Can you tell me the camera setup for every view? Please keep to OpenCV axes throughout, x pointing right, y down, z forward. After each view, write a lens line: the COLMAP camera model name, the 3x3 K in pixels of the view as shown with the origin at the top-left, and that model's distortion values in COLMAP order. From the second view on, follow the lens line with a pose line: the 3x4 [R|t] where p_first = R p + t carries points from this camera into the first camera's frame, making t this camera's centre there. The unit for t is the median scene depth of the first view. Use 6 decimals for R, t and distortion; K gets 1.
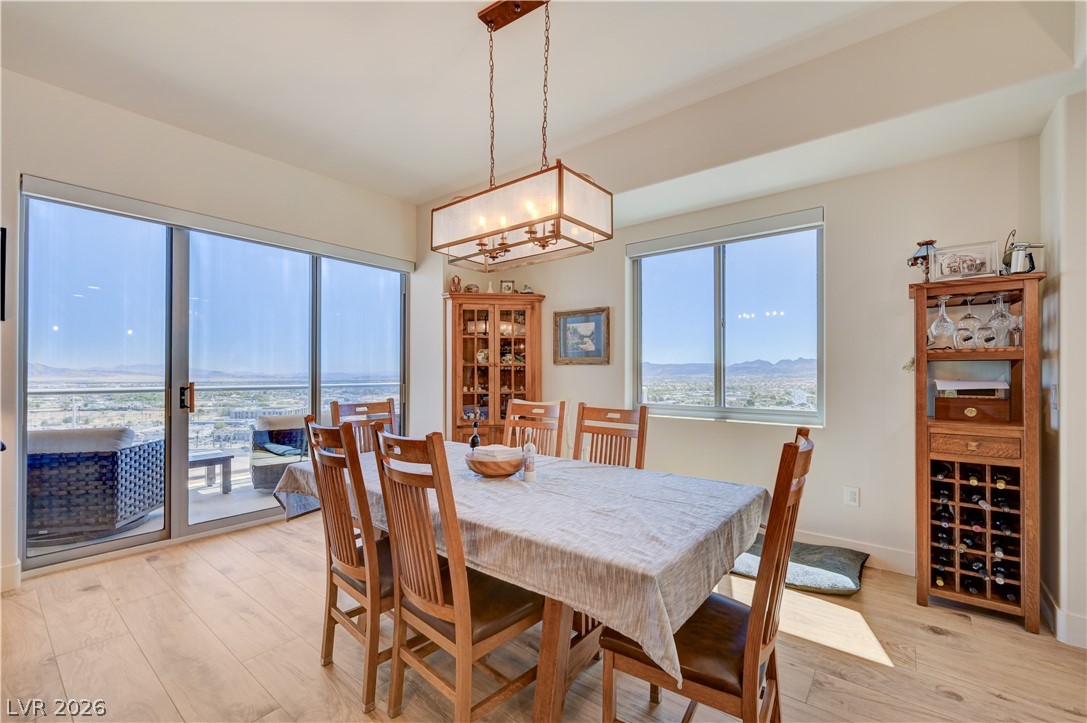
lens RADIAL K [[462.5, 0, 546.3], [0, 462.5, 368.9], [0, 0, 1]] dist [0.000254, 0.000432]
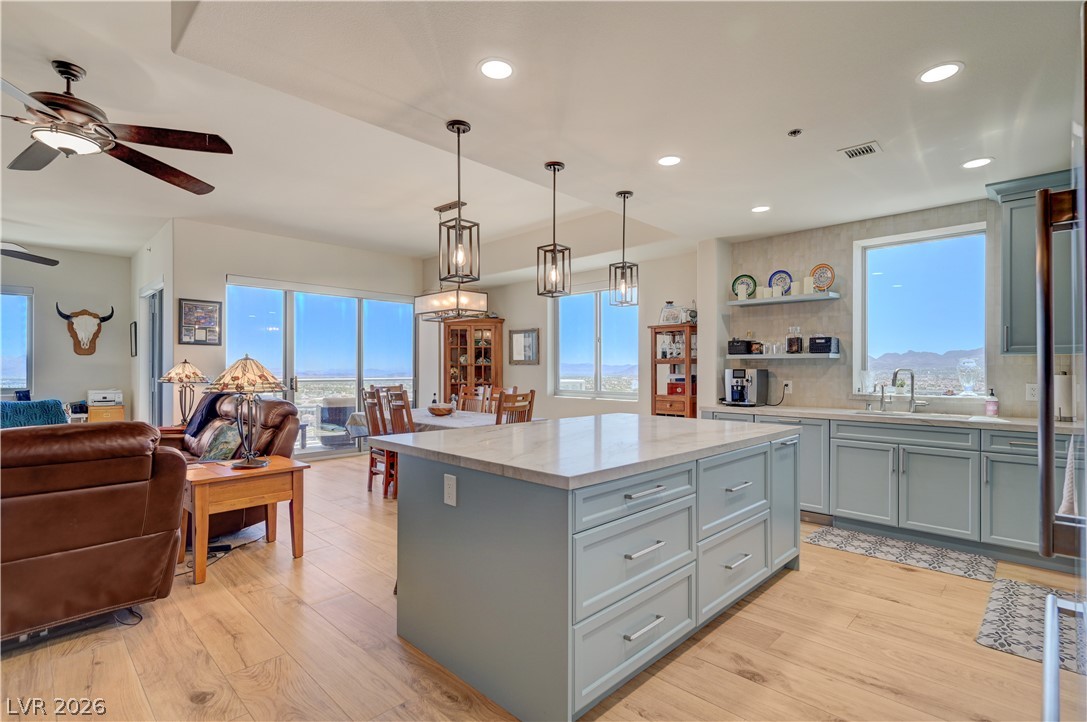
lens RADIAL K [[515.8, 0, 545.4], [0, 515.8, 369.3], [0, 0, 1]] dist [0.001840, 0.000287]
pose [[0.994660, -0.000044, -0.103203, 0.381362], [0.000987, 0.999958, 0.009084, -0.010479], [0.103198, -0.009137, 0.994619, -0.841002]]
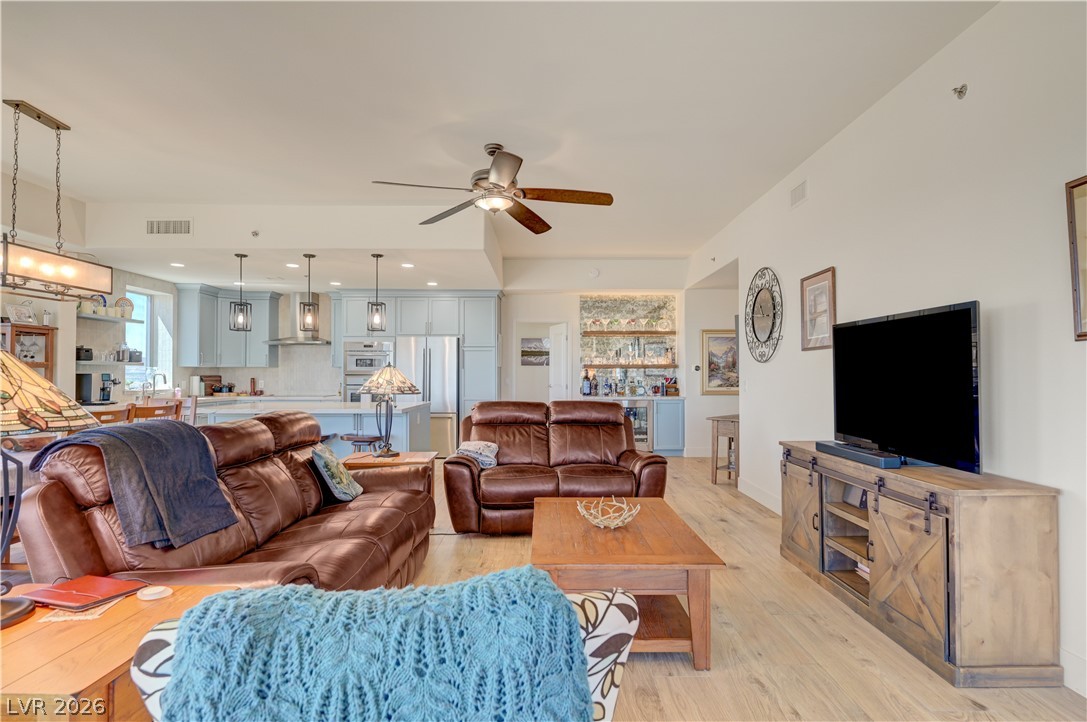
lens RADIAL K [[560.4, 0, 548.9], [0, 560.4, 367.3], [0, 0, 1]] dist [0.001329, -0.002327]
pose [[-0.627844, 0.006934, 0.778309, -1.373812], [-0.010390, 0.999797, -0.017289, -0.002259], [-0.778270, -0.018941, -0.627644, 0.492751]]
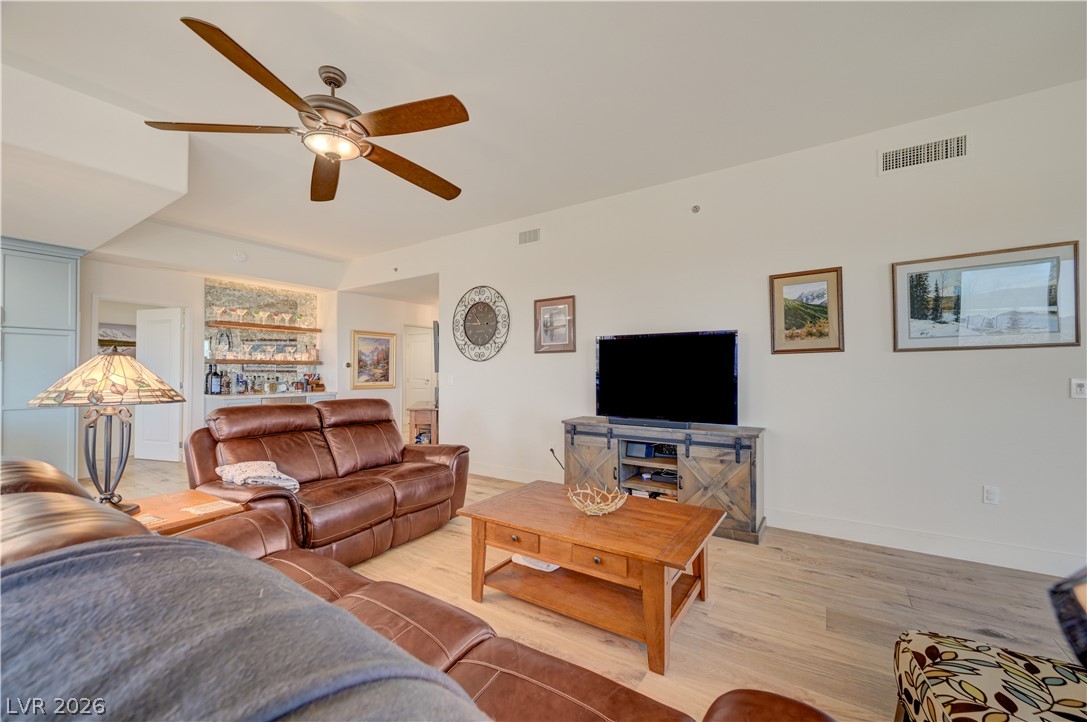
lens RADIAL K [[428.9, 0, 548.8], [0, 428.9, 367.7], [0, 0, 1]] dist [0.000190, 0.000864]
pose [[-0.995780, -0.005222, -0.091625, -0.697372], [-0.003334, 0.999779, -0.020752, 0.003624], [0.091713, -0.020359, -0.995577, 0.563068]]
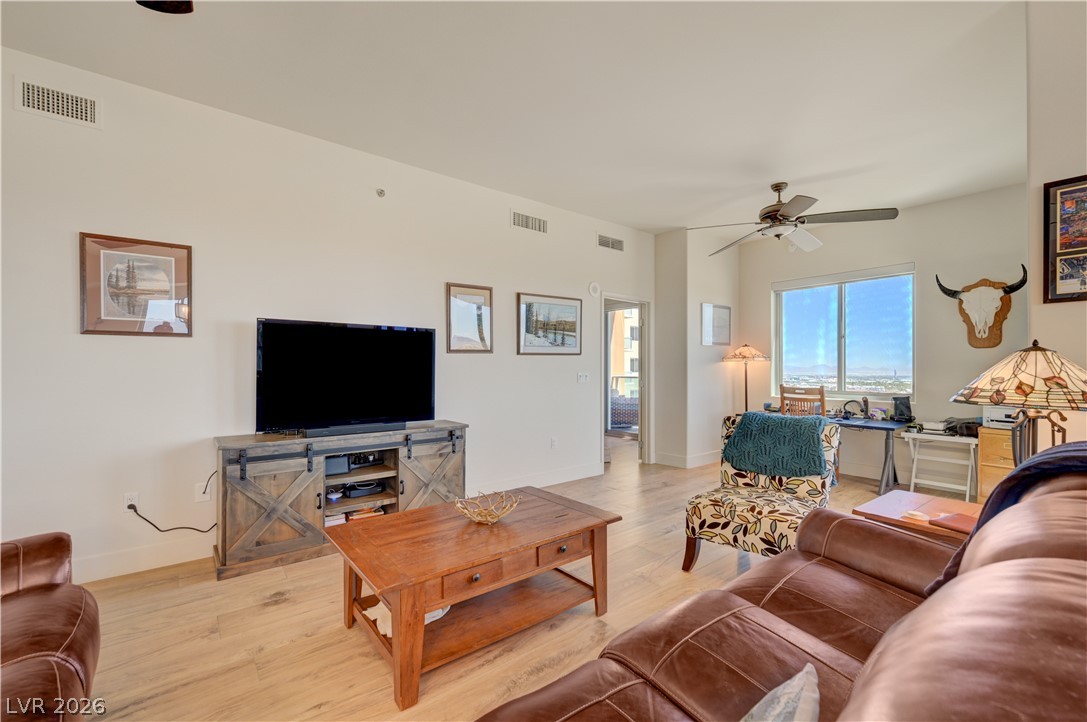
lens RADIAL K [[462.5, 0, 545.0], [0, 462.5, 364.3], [0, 0, 1]] dist [0.000254, 0.000432]
pose [[-0.216272, -0.012893, -0.976248, -0.225936], [0.009517, 0.999837, -0.015313, 0.000360], [0.976287, -0.012603, -0.216114, 0.156360]]
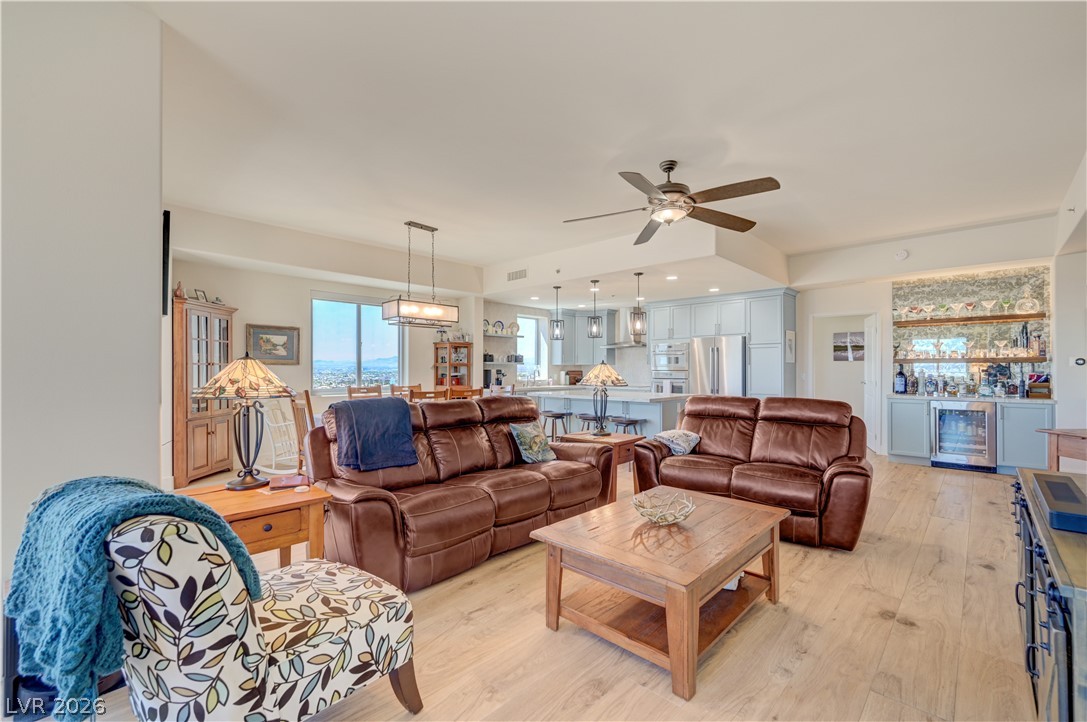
lens RADIAL K [[462.5, 0, 547.8], [0, 462.5, 368.0], [0, 0, 1]] dist [0.000254, 0.000432]
pose [[0.084560, 0.001146, 0.996418, -1.474708], [-0.010529, 0.999945, -0.000256, -0.008464], [-0.996363, -0.010470, 0.084568, 0.049429]]
